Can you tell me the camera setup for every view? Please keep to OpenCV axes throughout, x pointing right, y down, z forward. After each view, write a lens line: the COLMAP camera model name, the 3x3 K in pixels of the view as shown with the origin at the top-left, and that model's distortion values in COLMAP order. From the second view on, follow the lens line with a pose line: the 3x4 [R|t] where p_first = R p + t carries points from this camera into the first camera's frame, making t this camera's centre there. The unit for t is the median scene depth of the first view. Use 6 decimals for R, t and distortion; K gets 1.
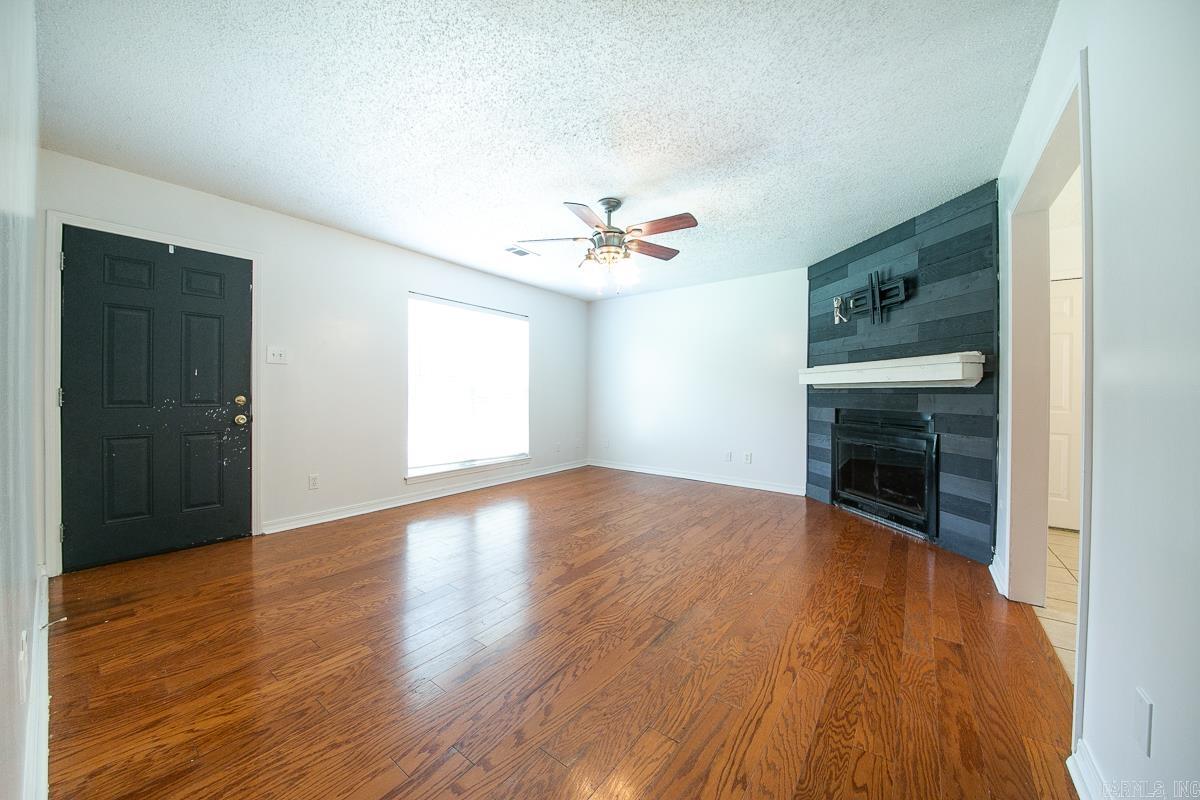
lens RADIAL K [[434.7, 0, 599.9], [0, 434.7, 393.4], [0, 0, 1]] dist [0.028120, -0.023877]
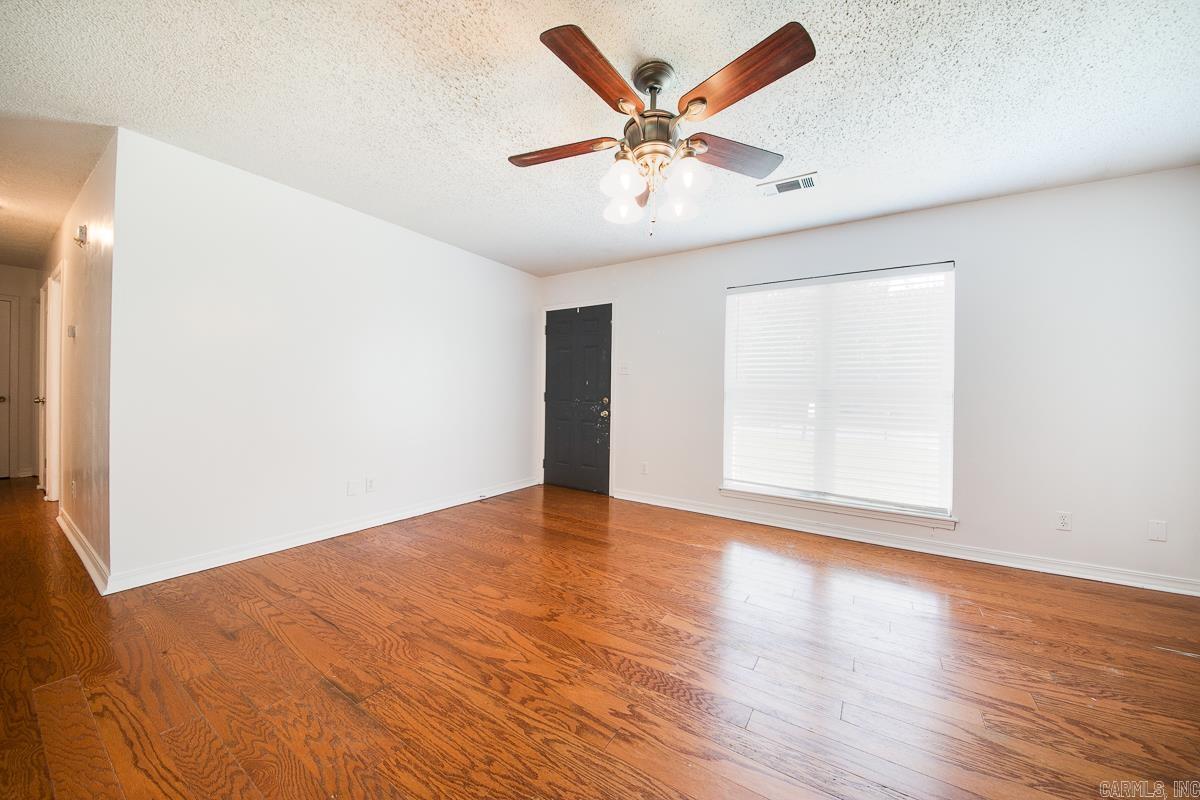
lens RADIAL K [[432.8, 0, 603.7], [0, 432.8, 391.2], [0, 0, 1]] dist [0.001411, -0.005622]
pose [[0.041739, -0.004538, -0.999118, 0.622693], [-0.013788, 0.999892, -0.005118, -0.008228], [0.999033, 0.013989, 0.041672, 0.927607]]
